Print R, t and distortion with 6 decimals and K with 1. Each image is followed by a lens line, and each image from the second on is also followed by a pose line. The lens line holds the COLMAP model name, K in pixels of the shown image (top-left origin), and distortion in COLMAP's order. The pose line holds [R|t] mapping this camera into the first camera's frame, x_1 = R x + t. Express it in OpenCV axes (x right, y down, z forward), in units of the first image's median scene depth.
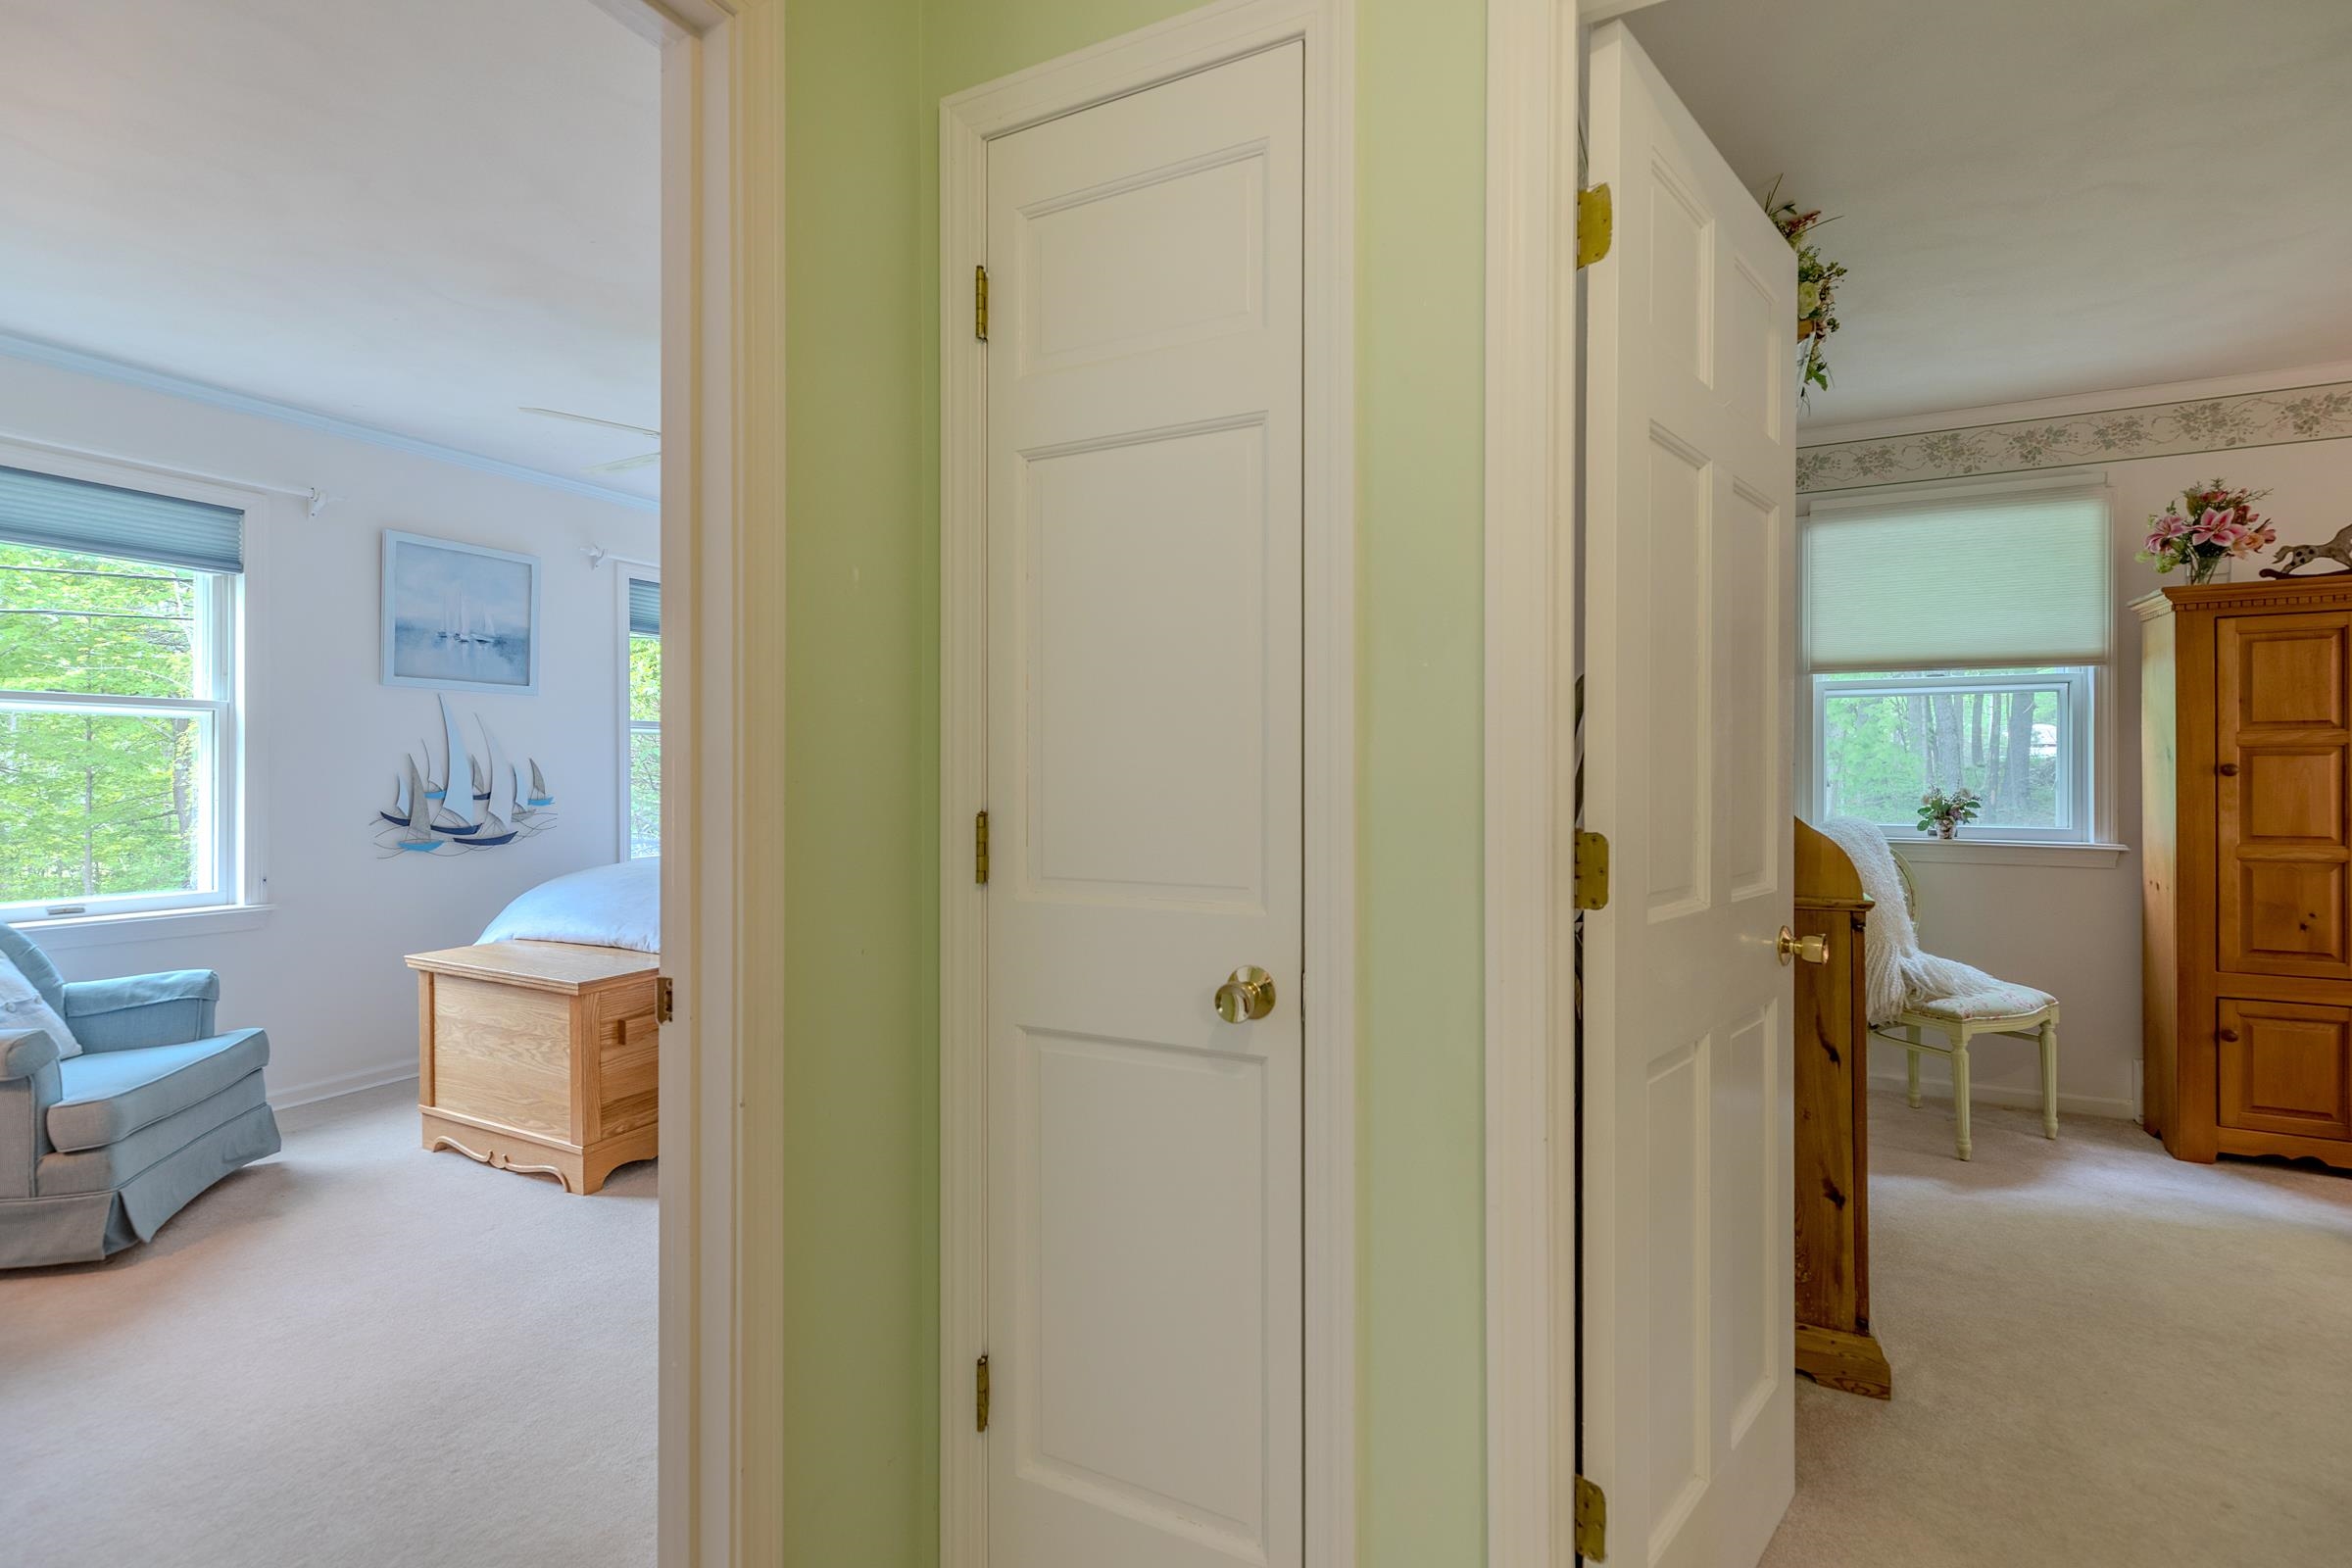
lens RADIAL K [[1072.6, 0, 1176.0], [0, 1072.6, 774.4], [0, 0, 1]] dist [0.004118, 0.001709]
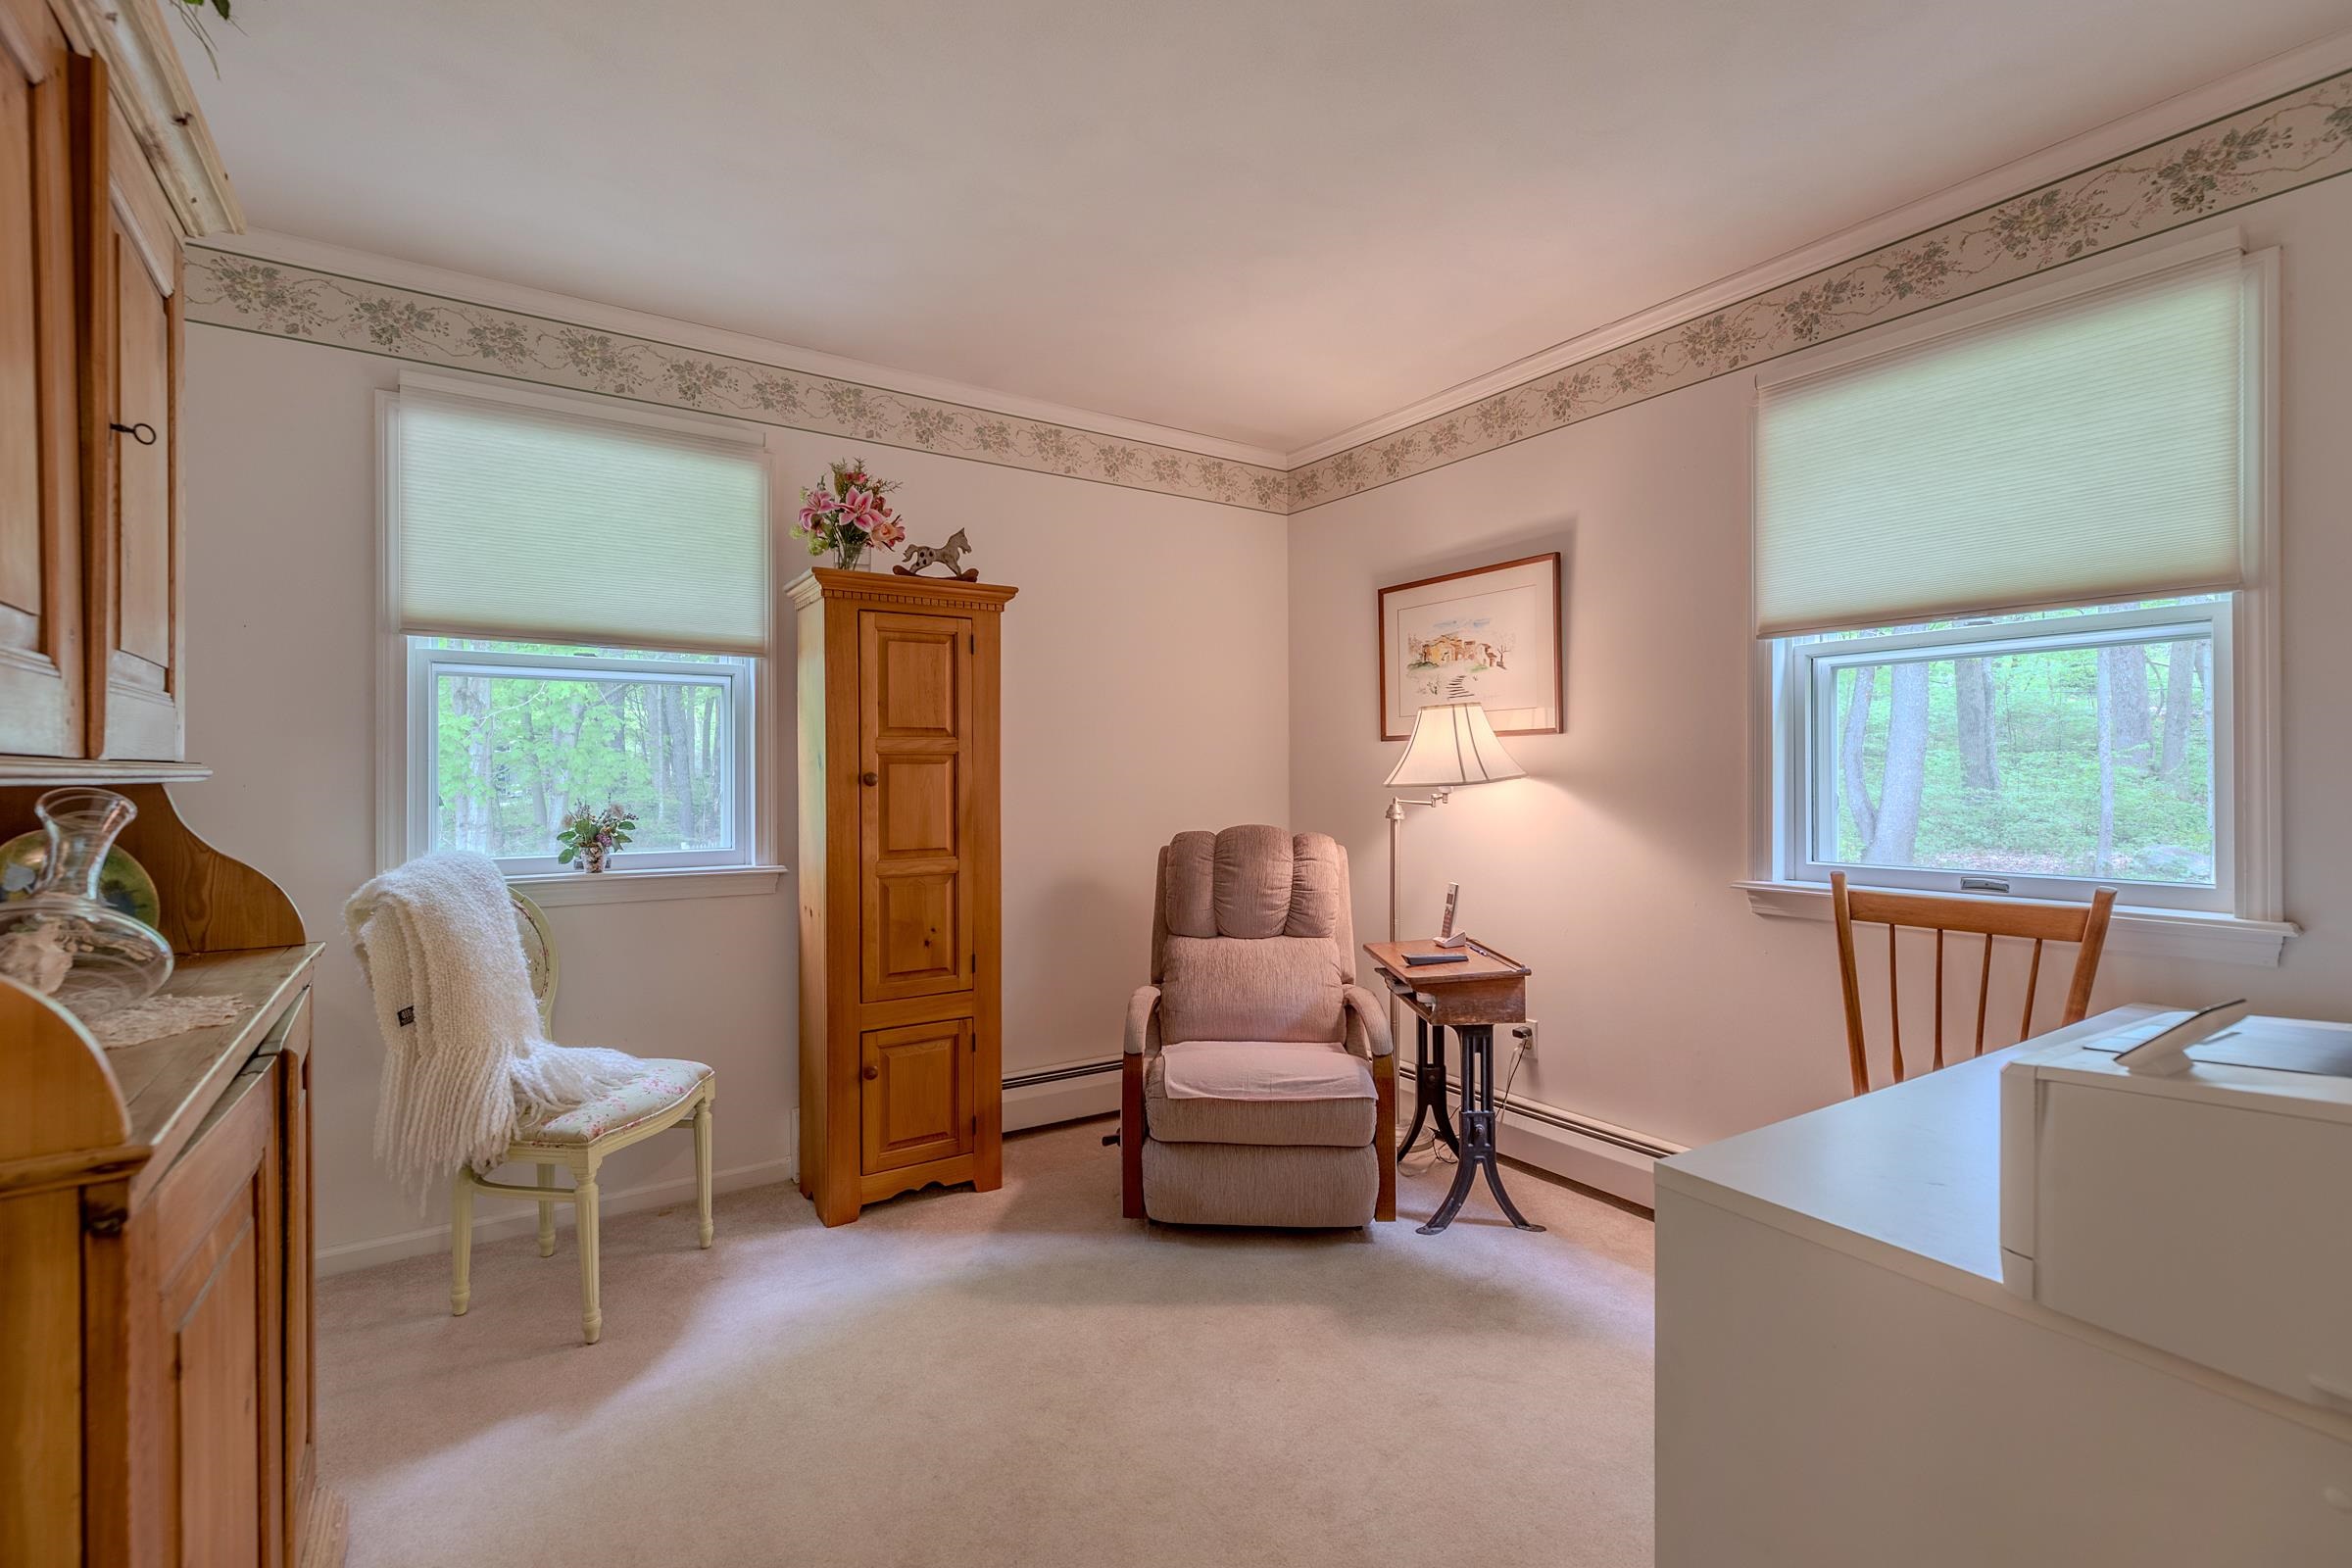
lens RADIAL K [[1086.2, 0, 1150.8], [0, 1086.2, 760.9], [0, 0, 1]] dist [0.002522, 0.000993]
pose [[0.518105, 0.011617, 0.855238, 0.308105], [0.007123, 0.999814, -0.017896, -0.001608], [-0.855287, 0.015363, 0.517927, 0.315349]]
